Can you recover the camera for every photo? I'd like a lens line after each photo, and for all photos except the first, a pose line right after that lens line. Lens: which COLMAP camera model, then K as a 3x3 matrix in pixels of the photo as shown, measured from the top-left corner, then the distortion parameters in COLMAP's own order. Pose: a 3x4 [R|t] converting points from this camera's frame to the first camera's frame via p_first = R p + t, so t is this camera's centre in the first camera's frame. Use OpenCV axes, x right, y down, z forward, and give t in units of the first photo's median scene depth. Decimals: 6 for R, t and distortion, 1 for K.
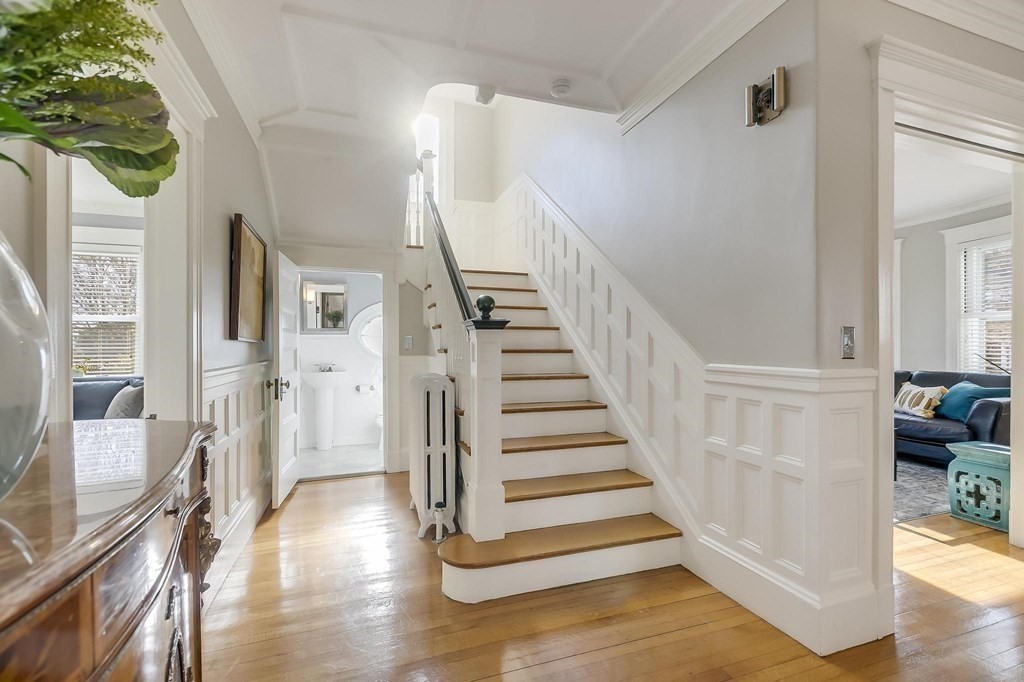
lens RADIAL K [[450.5, 0, 514.7], [0, 450.5, 344.5], [0, 0, 1]] dist [-0.001341, -0.000484]
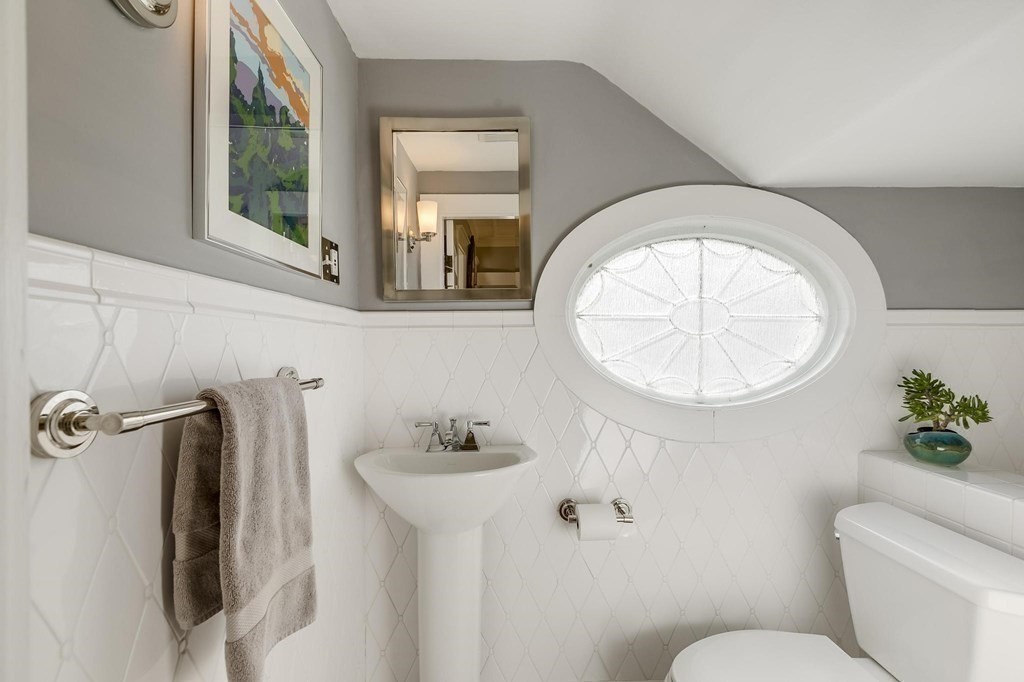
lens RADIAL K [[457.6, 0, 513.2], [0, 457.6, 348.6], [0, 0, 1]] dist [0.004260, 0.000316]
pose [[0.946537, -0.004137, -0.322569, -0.290172], [0.003126, 0.999988, -0.003652, 0.002336], [0.322581, 0.002448, 0.946539, 0.729931]]
